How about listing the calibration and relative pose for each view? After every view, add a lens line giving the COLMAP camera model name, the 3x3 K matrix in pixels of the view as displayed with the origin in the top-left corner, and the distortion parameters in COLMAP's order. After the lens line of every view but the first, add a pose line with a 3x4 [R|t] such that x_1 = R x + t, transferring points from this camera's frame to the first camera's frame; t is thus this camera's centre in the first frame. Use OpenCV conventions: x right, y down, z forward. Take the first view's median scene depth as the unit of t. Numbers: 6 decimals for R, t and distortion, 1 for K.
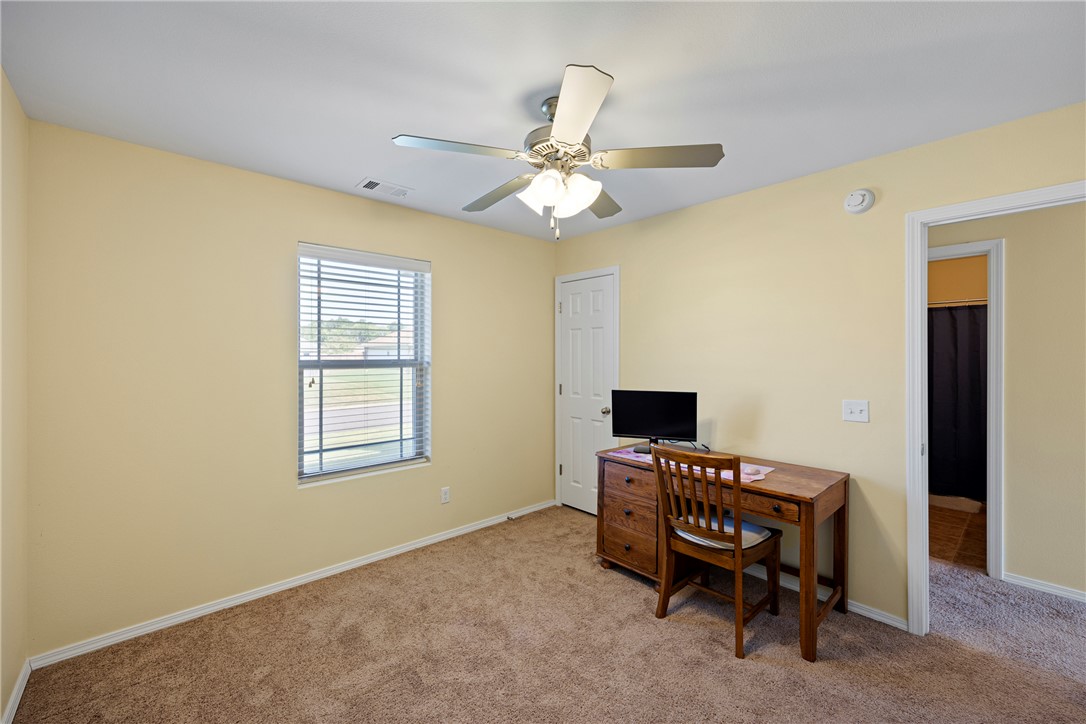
lens RADIAL K [[434.6, 0, 539.2], [0, 434.6, 358.2], [0, 0, 1]] dist [0.000039, 0.000067]
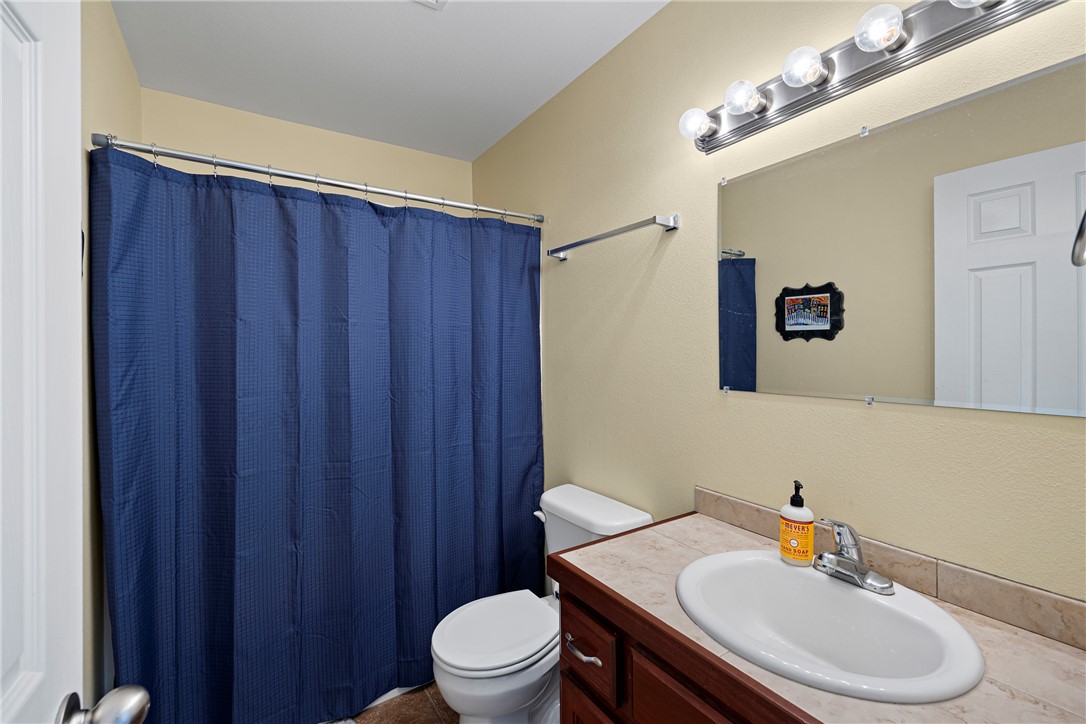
lens RADIAL K [[443.8, 0, 549.3], [0, 443.8, 359.2], [0, 0, 1]] dist [-0.000577, -0.000051]
pose [[0.286779, -0.001410, 0.957996, 0.675549], [0.004902, 0.999988, 0.000004, 0.017949], [-0.957984, 0.004695, 0.286782, 0.700819]]
